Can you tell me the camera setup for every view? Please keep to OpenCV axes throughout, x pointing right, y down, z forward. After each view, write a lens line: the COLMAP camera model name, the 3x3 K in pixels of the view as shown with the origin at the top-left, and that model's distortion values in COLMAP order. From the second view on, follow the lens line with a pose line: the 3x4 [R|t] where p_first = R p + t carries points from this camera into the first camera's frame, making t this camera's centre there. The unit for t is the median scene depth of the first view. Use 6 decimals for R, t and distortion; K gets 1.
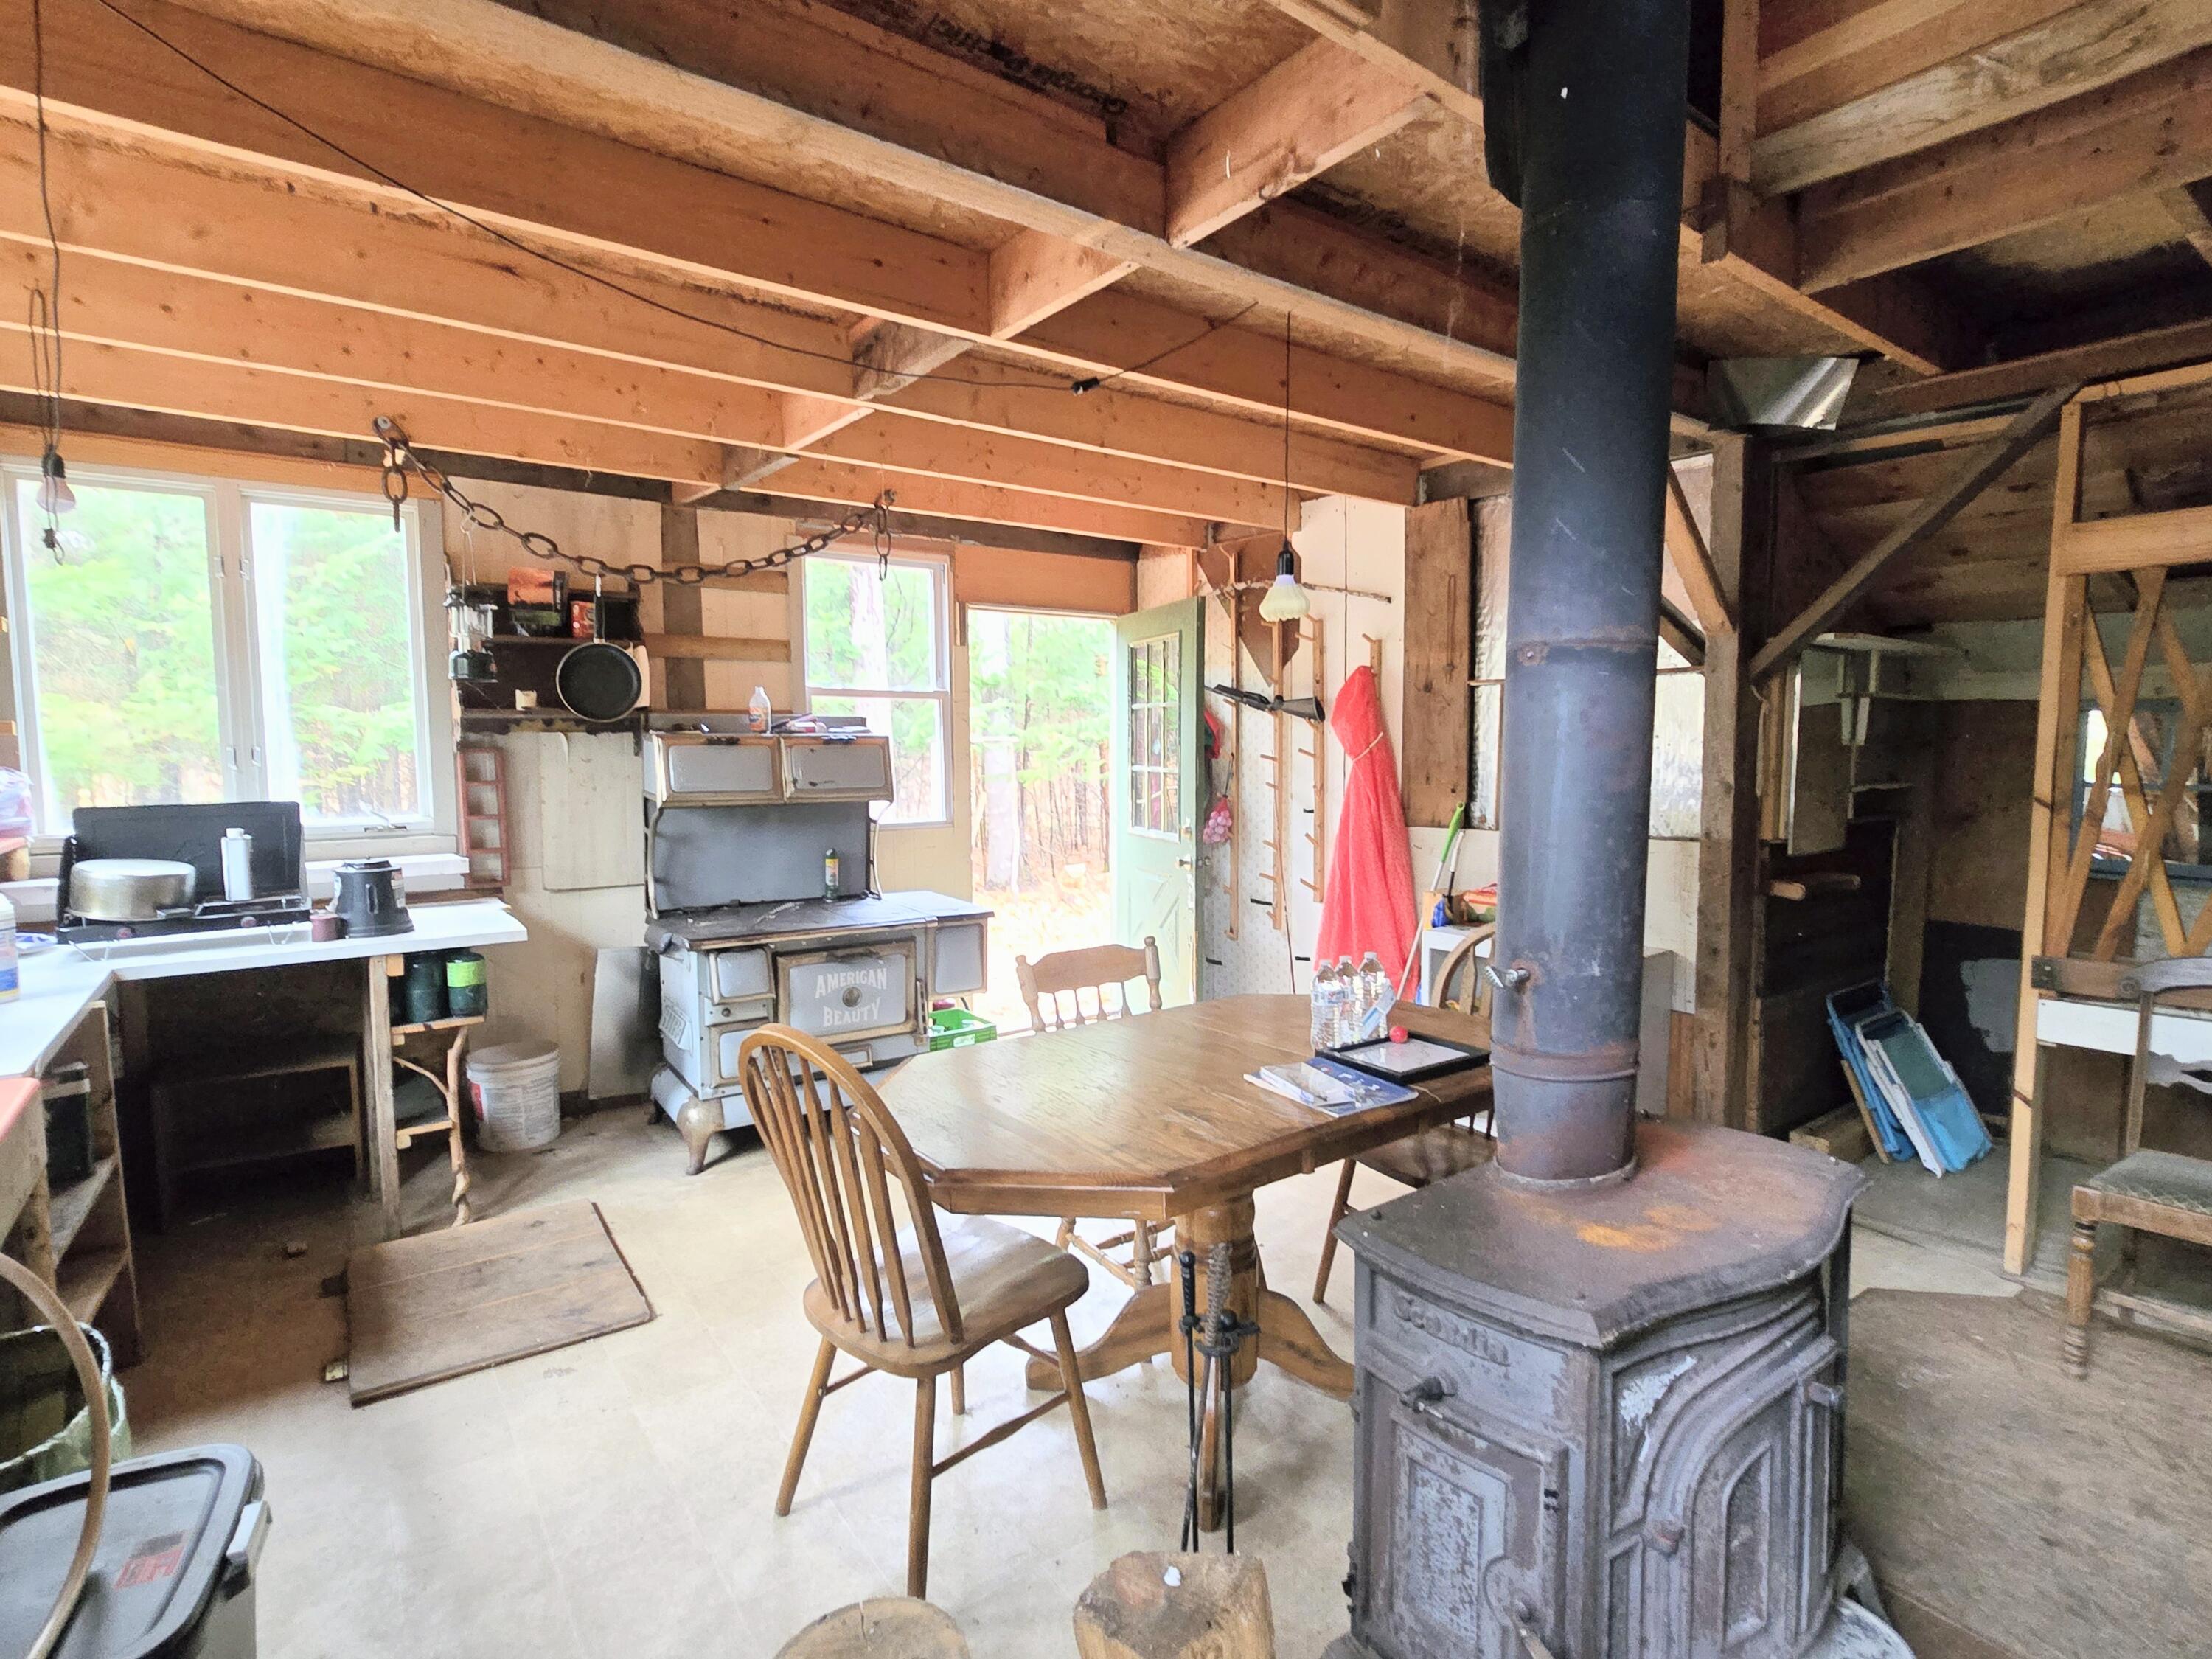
lens RADIAL K [[1092.4, 0, 1108.8], [0, 1092.4, 832.9], [0, 0, 1]] dist [0.000367, 0.001471]
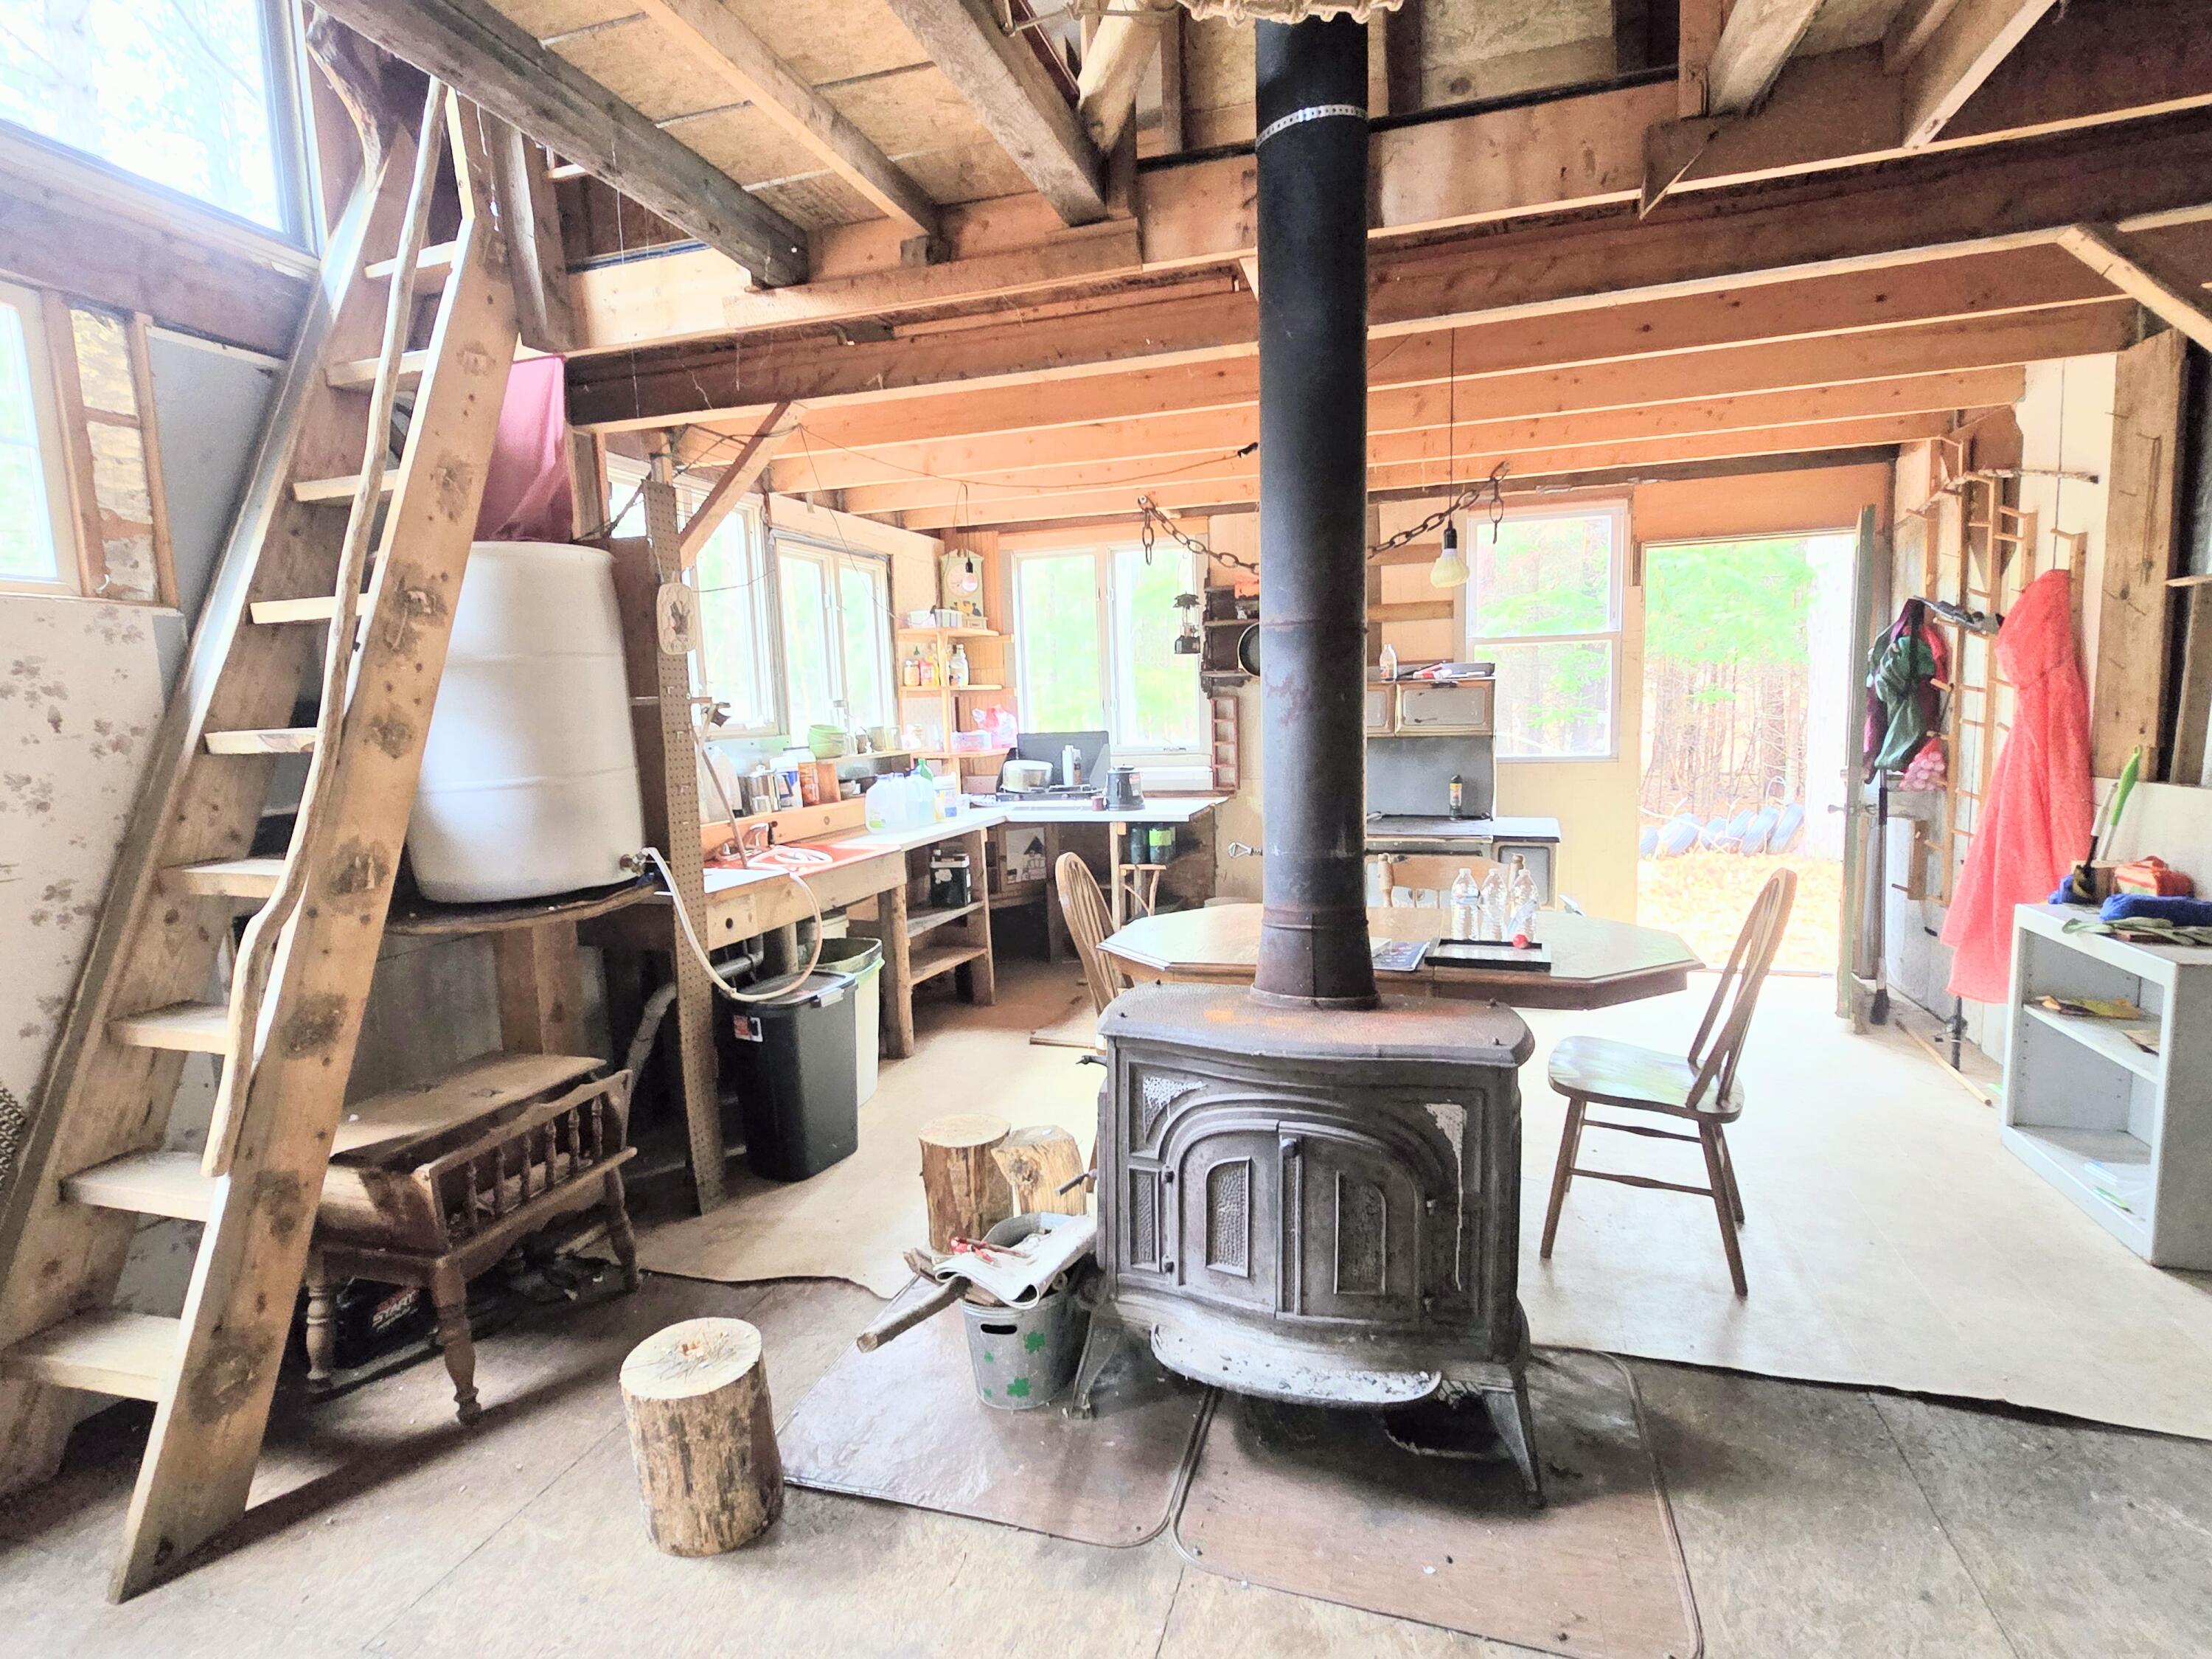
lens RADIAL K [[1092.4, 0, 1100.9], [0, 1092.4, 828.8], [0, 0, 1]] dist [0.000367, 0.001471]
pose [[0.588105, 0.080669, -0.804751, 0.529740], [-0.035357, 0.996627, 0.074064, -0.001787], [0.808011, -0.015104, 0.588973, -0.019489]]
